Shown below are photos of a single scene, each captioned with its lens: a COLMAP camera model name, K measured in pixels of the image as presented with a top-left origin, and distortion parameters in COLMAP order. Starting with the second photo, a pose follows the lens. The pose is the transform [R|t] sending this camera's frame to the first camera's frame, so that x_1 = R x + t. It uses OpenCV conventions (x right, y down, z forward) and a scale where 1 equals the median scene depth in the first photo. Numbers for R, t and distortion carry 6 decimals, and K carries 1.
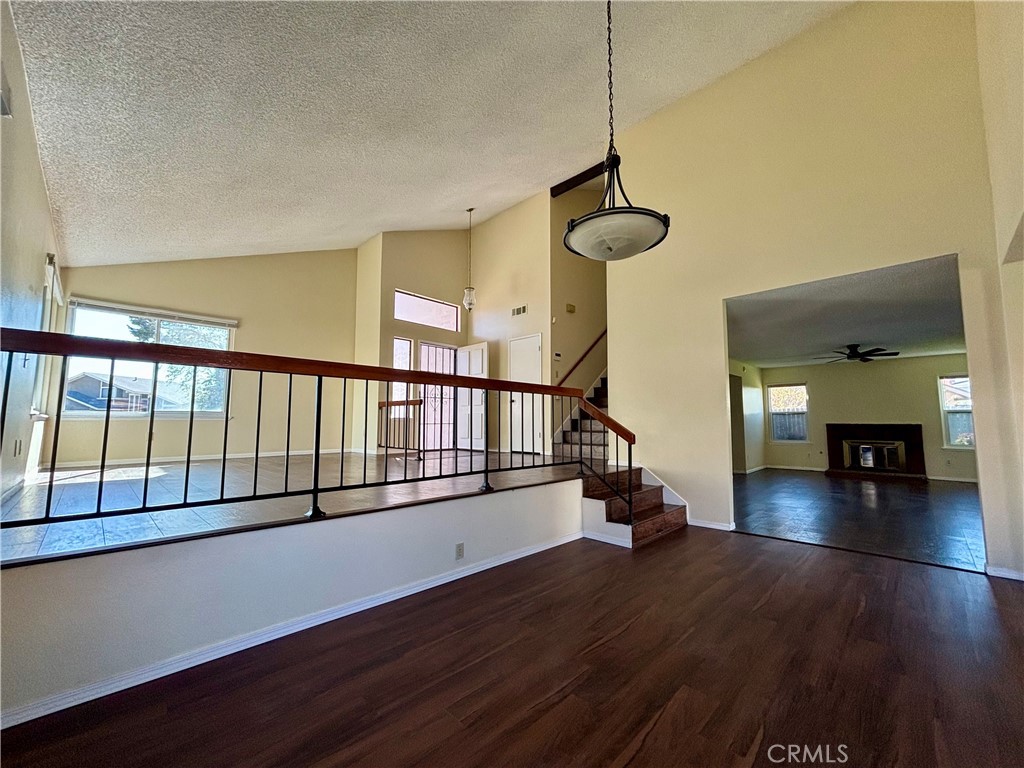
lens RADIAL K [[409.7, 0, 514.1], [0, 409.7, 383.6], [0, 0, 1]] dist [-0.000703, -0.000227]
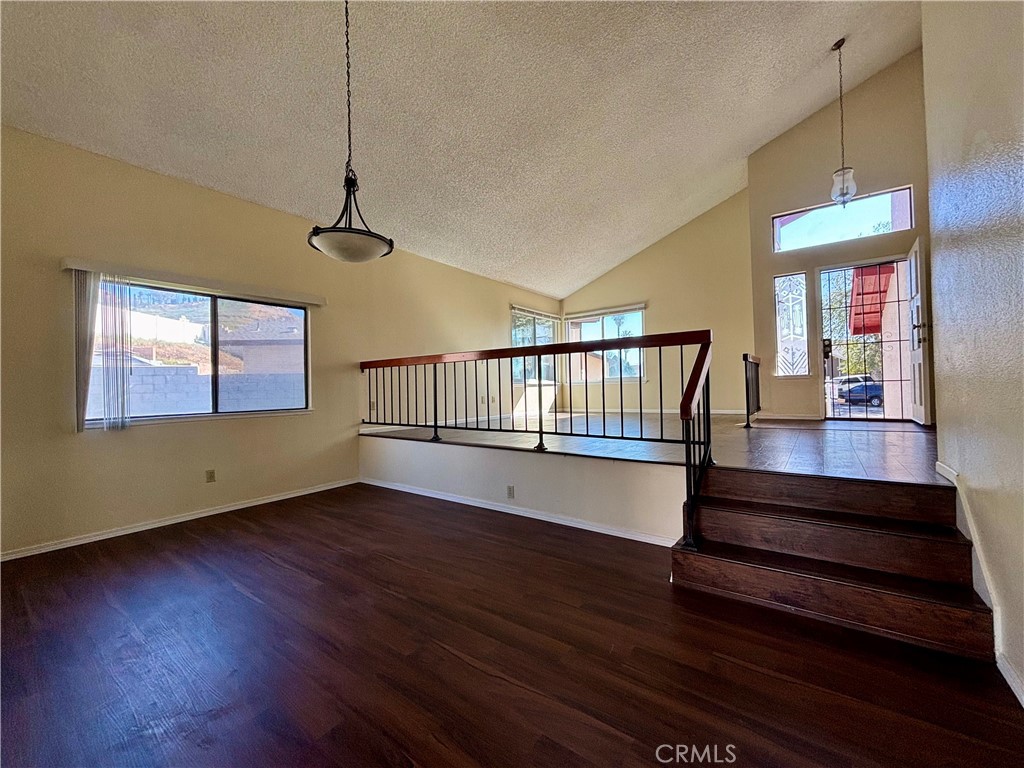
lens RADIAL K [[409.7, 0, 512.5], [0, 409.7, 382.3], [0, 0, 1]] dist [-0.000703, -0.000227]
pose [[0.142280, -0.017879, -0.989665, 1.065746], [0.116106, 0.993236, -0.001252, 0.085228], [0.982993, -0.114728, 0.143394, 0.858835]]
